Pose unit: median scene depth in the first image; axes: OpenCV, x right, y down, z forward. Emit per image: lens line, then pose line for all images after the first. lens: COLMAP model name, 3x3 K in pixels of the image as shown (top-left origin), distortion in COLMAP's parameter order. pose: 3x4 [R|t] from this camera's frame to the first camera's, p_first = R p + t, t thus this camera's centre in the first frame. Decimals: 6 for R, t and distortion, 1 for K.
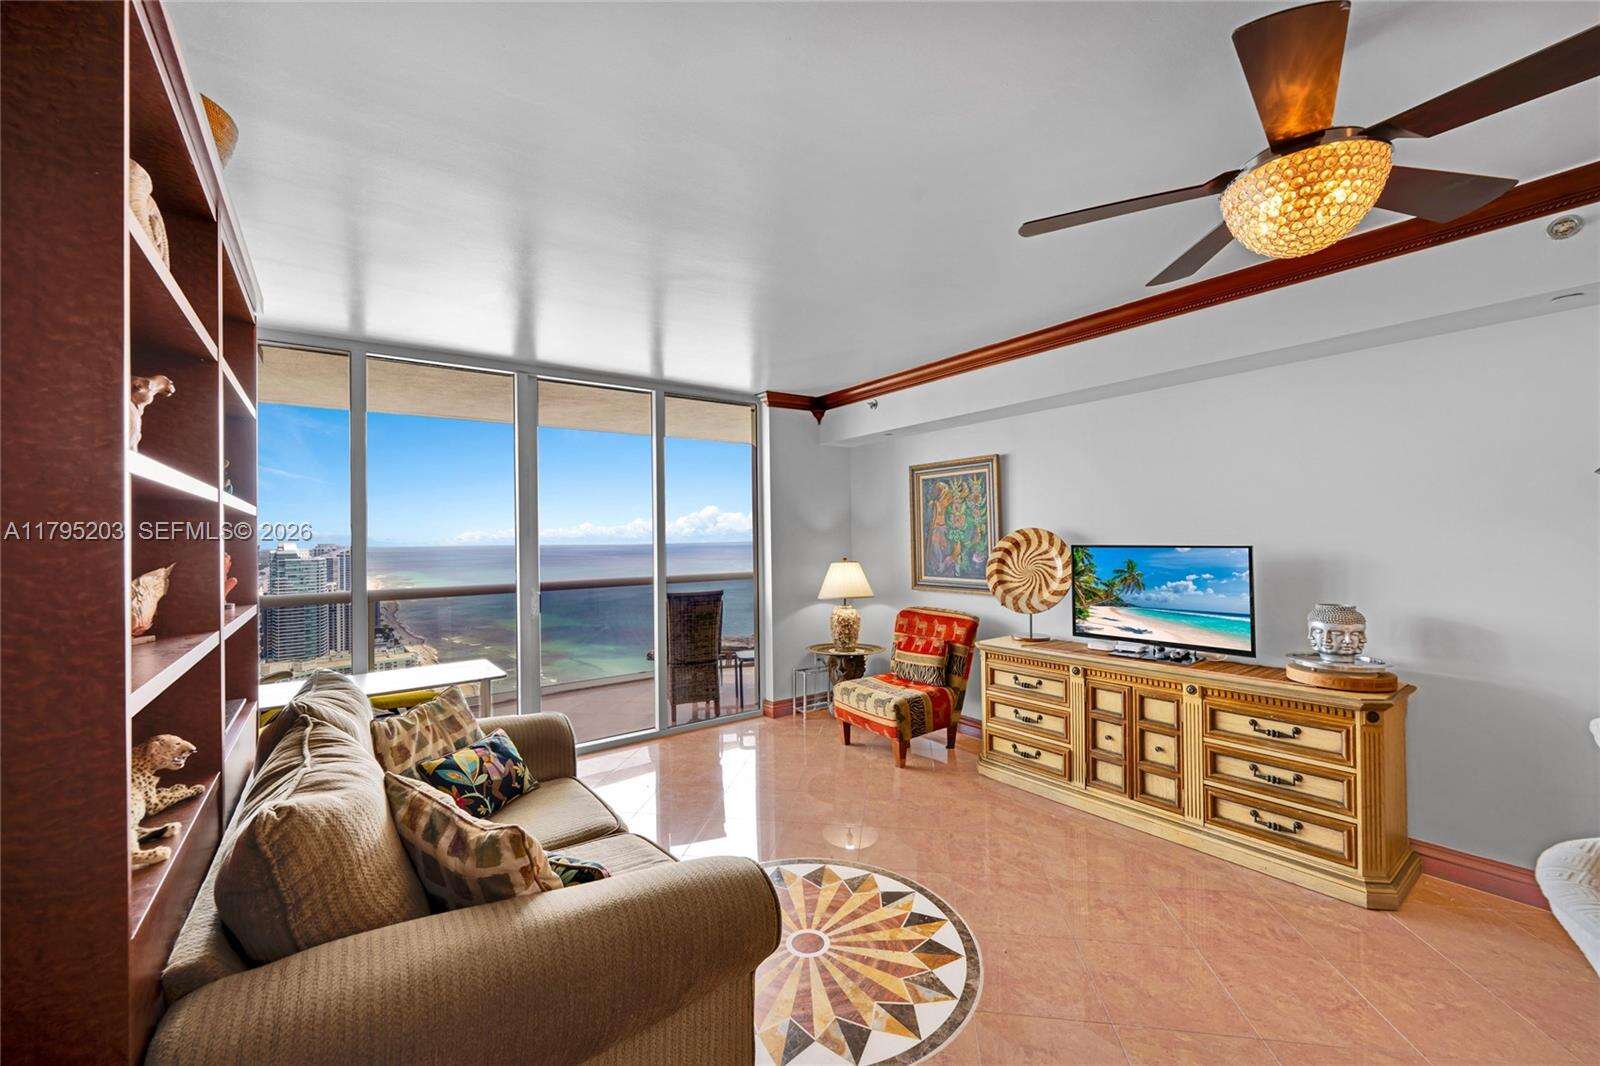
lens RADIAL K [[633.0, 0, 794.2], [0, 633.0, 529.7], [0, 0, 1]] dist [-0.001047, 0.000207]
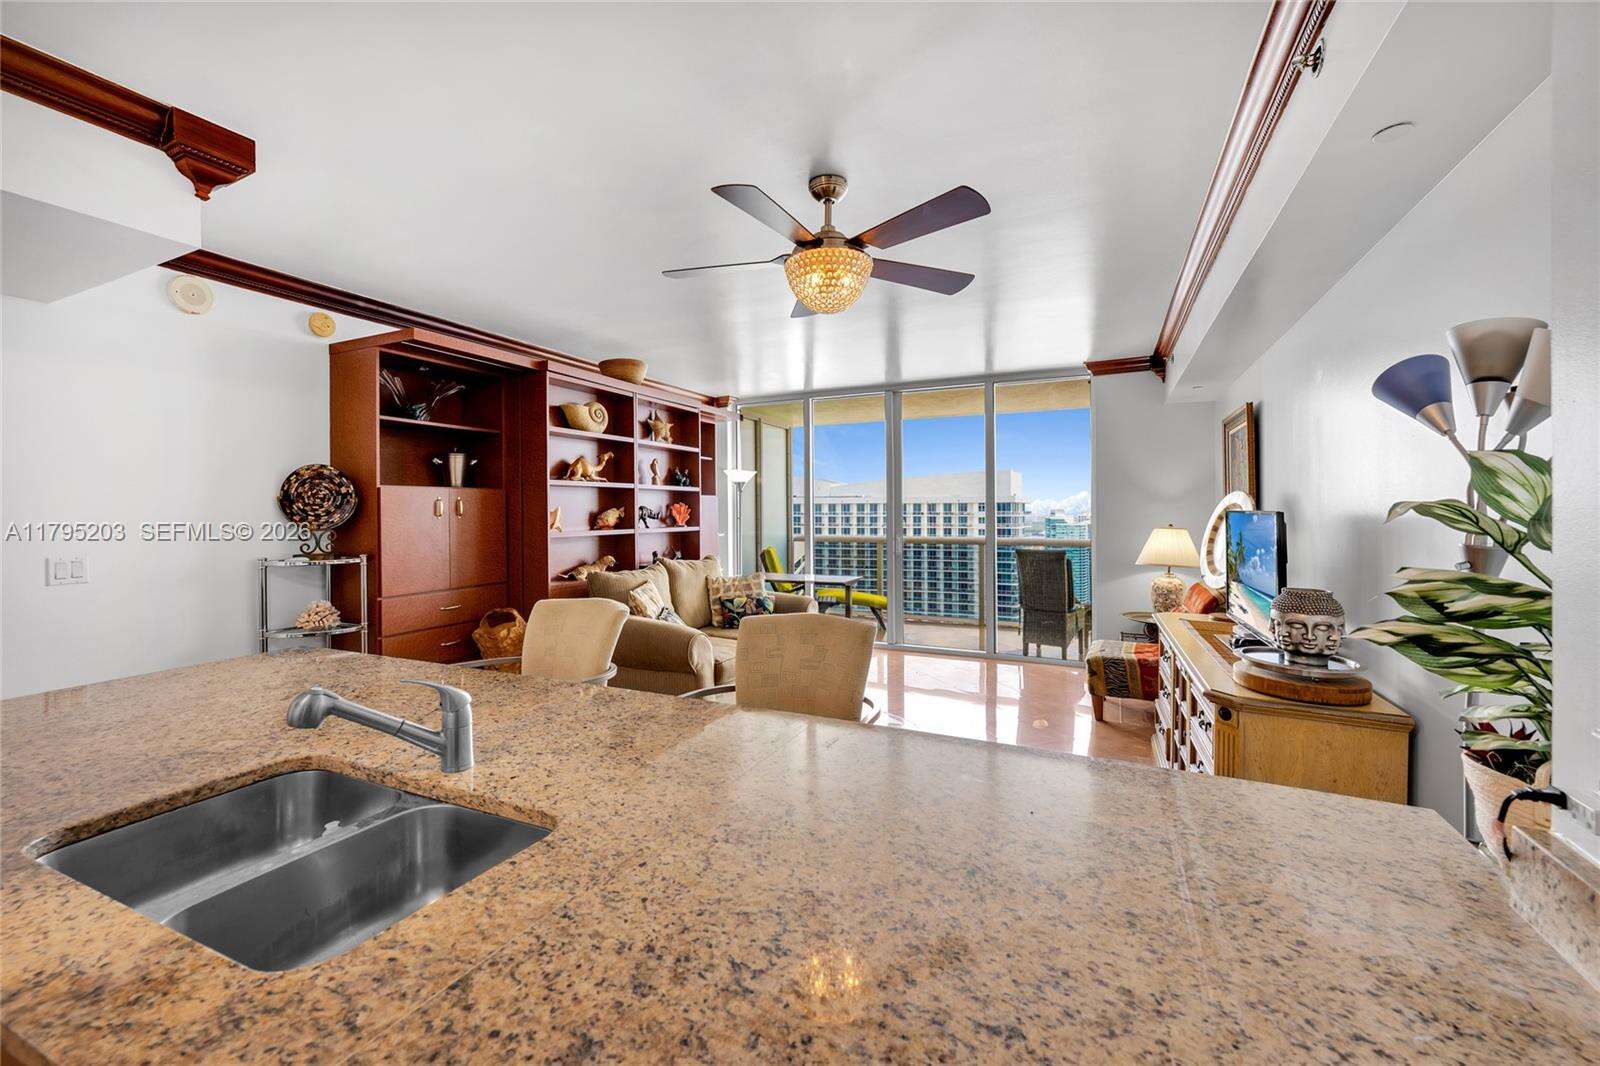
lens RADIAL K [[649.8, 0, 794.0], [0, 649.8, 515.8], [0, 0, 1]] dist [0.000696, -0.000186]
pose [[0.482815, 0.014717, -0.875599, 1.033948], [0.013393, 0.999618, 0.024187, 0.011061], [0.875620, -0.023404, 0.482433, 0.074004]]
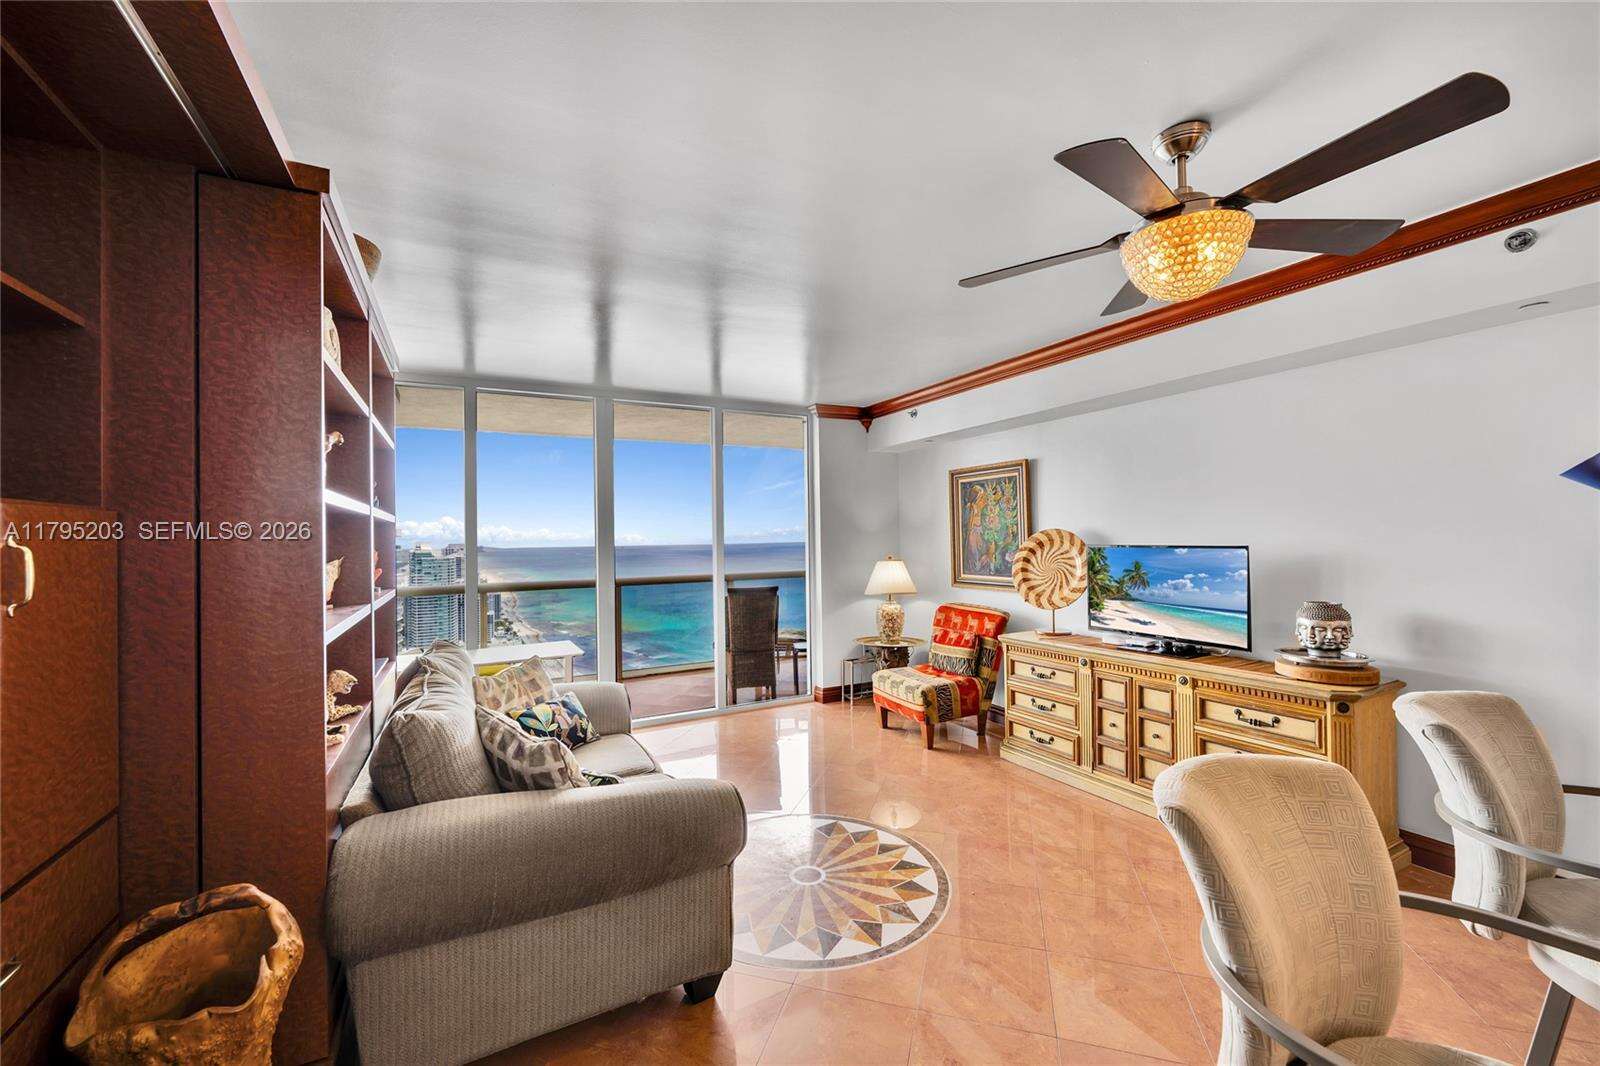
lens RADIAL K [[632.9, 0, 794.3], [0, 632.9, 530.1], [0, 0, 1]] dist [-0.000773, -0.000037]
pose [[0.989417, -0.002700, -0.145074, 0.119813], [0.002861, 0.999995, 0.000904, -0.003257], [0.145071, -0.001309, 0.989420, -0.134172]]
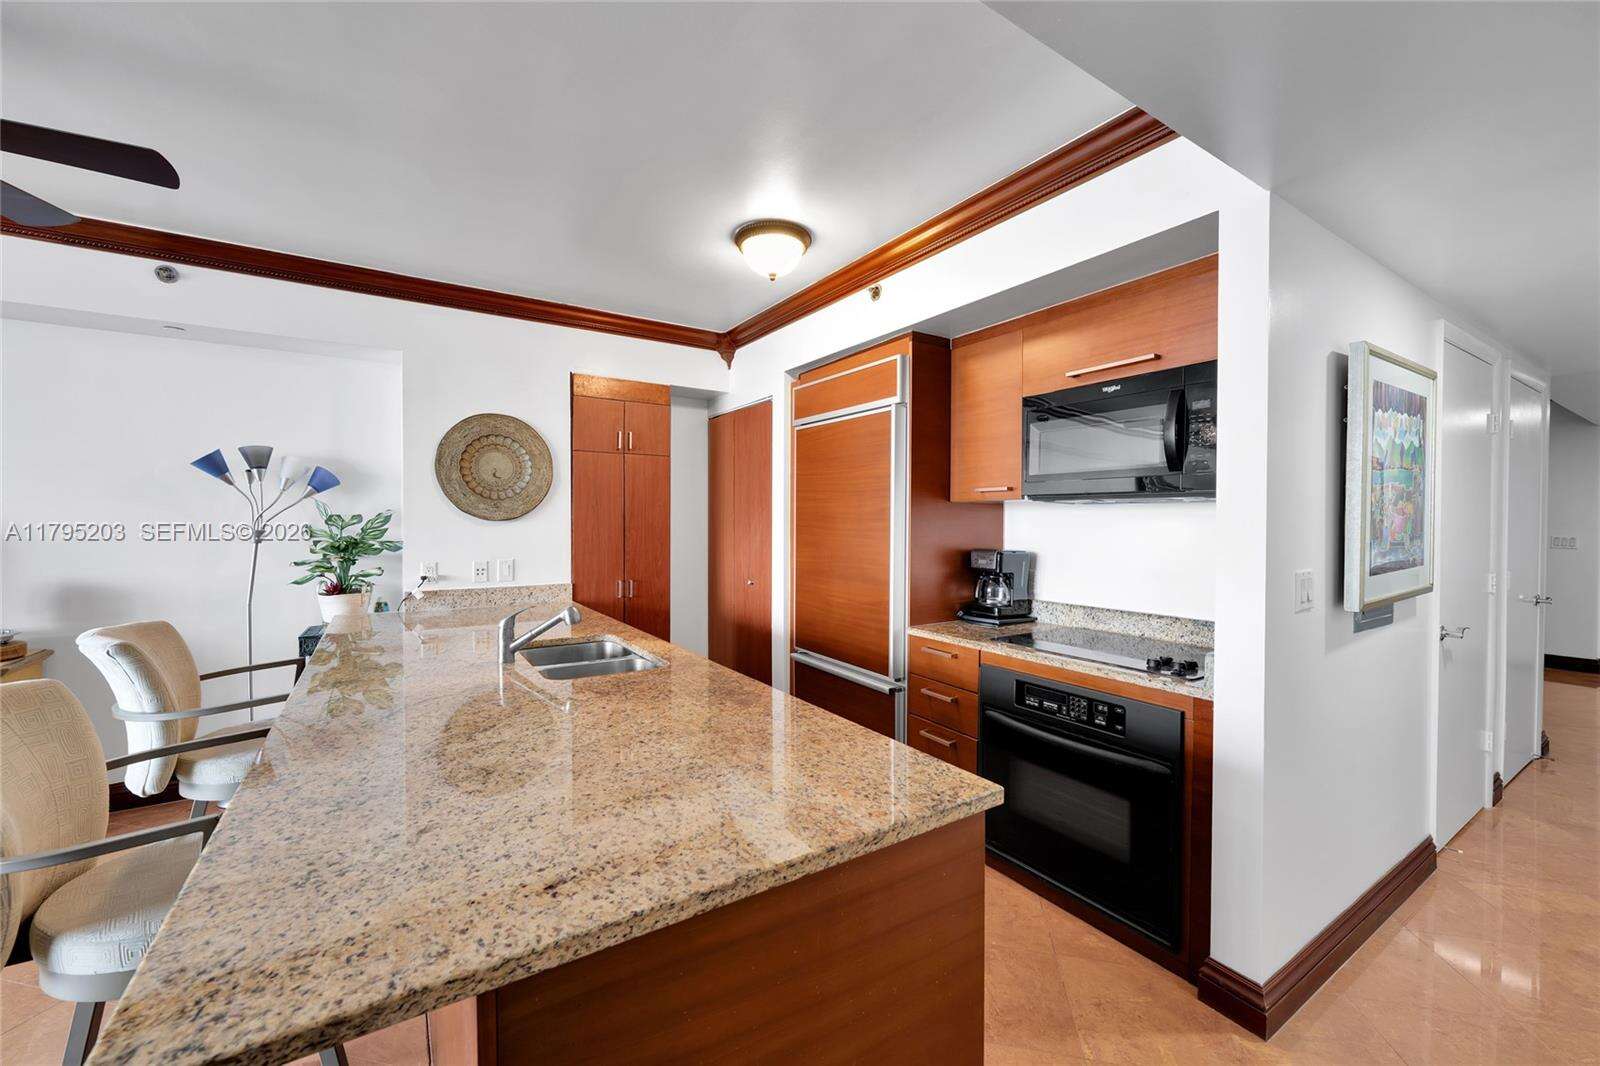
lens RADIAL K [[632.5, 0, 793.9], [0, 632.5, 530.4], [0, 0, 1]] dist [-0.001050, 0.000141]
pose [[0.049522, 0.000225, 0.998773, -0.016803], [-0.016887, 0.999857, 0.000612, 0.020423], [-0.998630, -0.016897, 0.049519, -0.243299]]
